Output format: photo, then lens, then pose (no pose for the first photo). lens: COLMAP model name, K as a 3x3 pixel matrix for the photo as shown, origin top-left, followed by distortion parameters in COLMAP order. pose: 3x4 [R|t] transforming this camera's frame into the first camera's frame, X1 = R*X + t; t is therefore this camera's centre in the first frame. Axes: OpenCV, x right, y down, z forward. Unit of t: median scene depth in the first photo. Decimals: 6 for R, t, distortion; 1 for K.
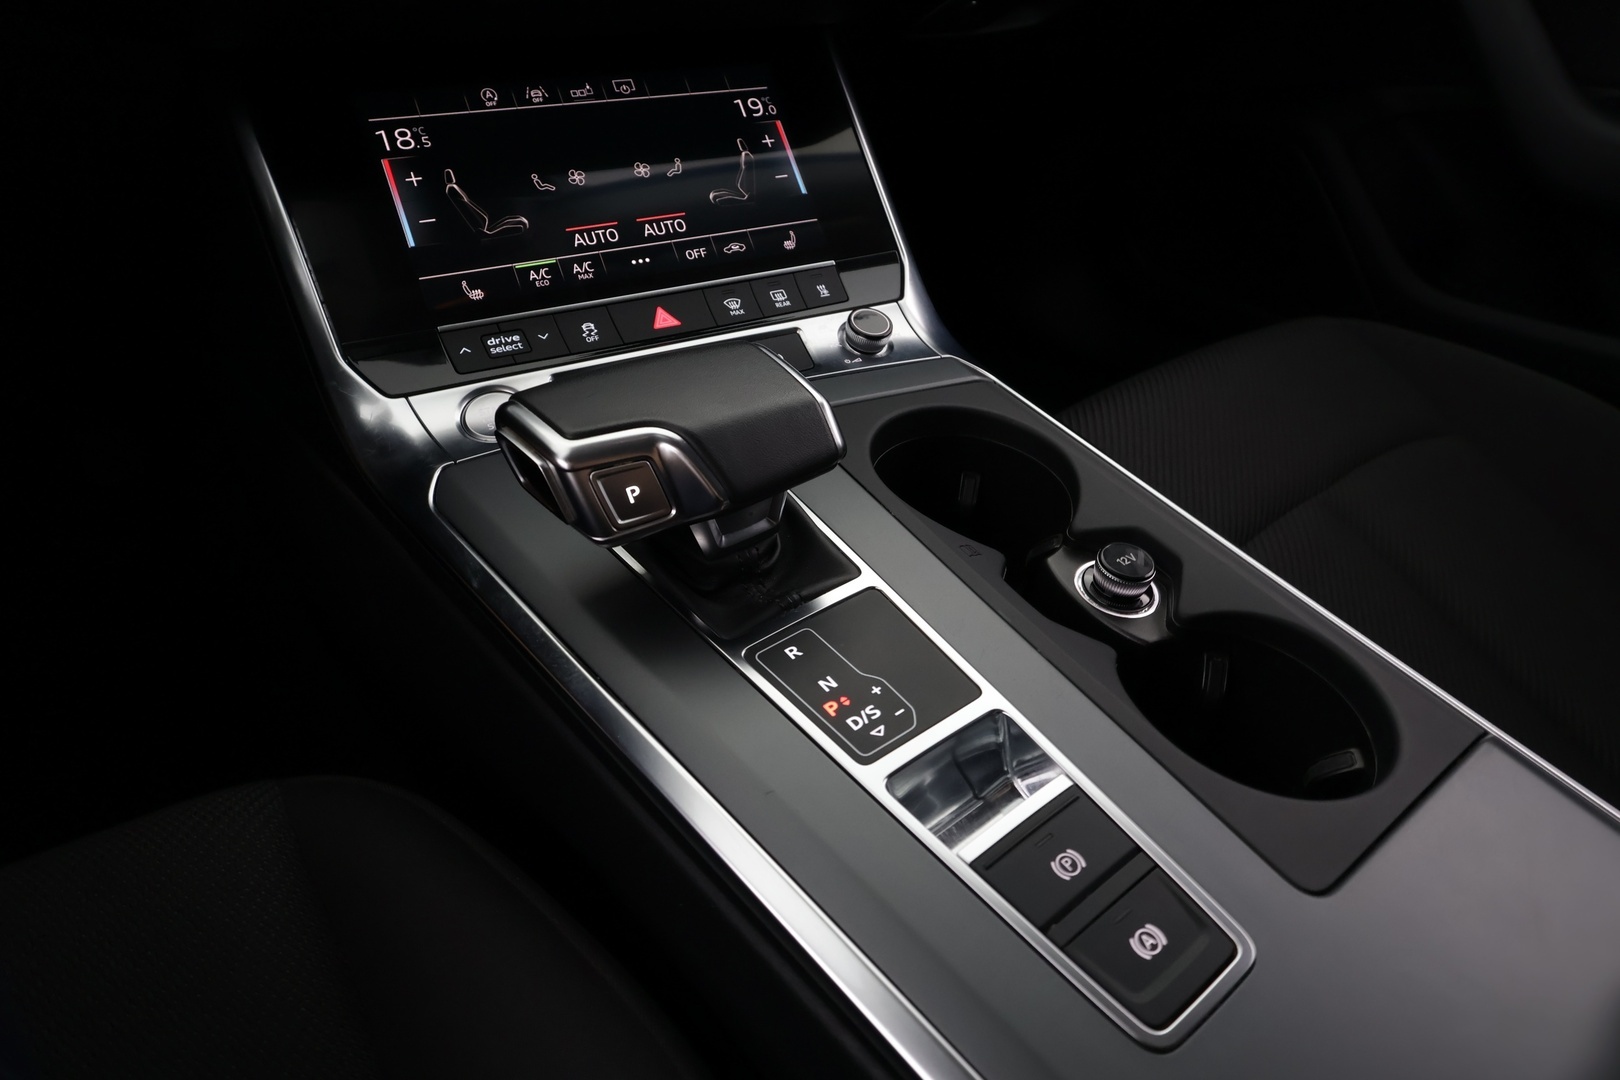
lens RADIAL K [[987.8, 0, 814.2], [0, 987.8, 543.8], [0, 0, 1]] dist [-0.002805, -0.003793]
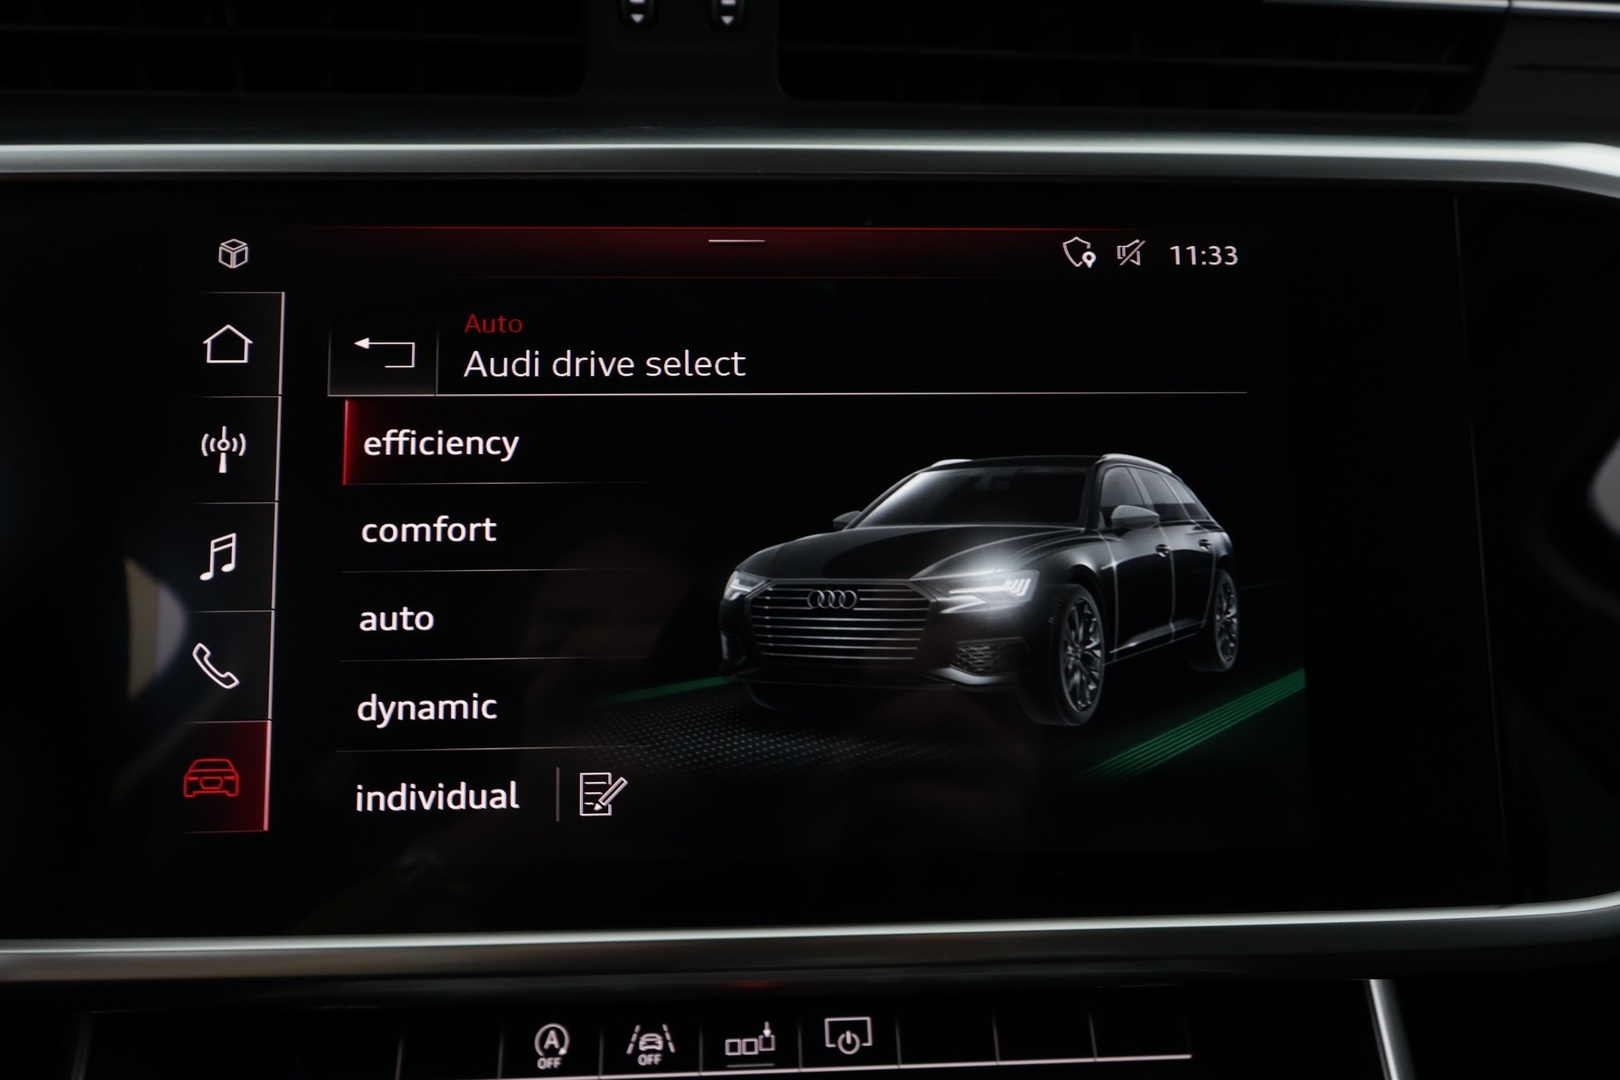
lens RADIAL K [[1303.6, 0, 804.9], [0, 1303.6, 541.9], [0, 0, 1]] dist [-0.005514, 0.020354]
pose [[0.894899, 0.111420, -0.432137, 0.030149], [-0.237422, 0.938787, -0.249618, -0.668154], [0.377872, 0.325982, 0.866573, 0.509668]]
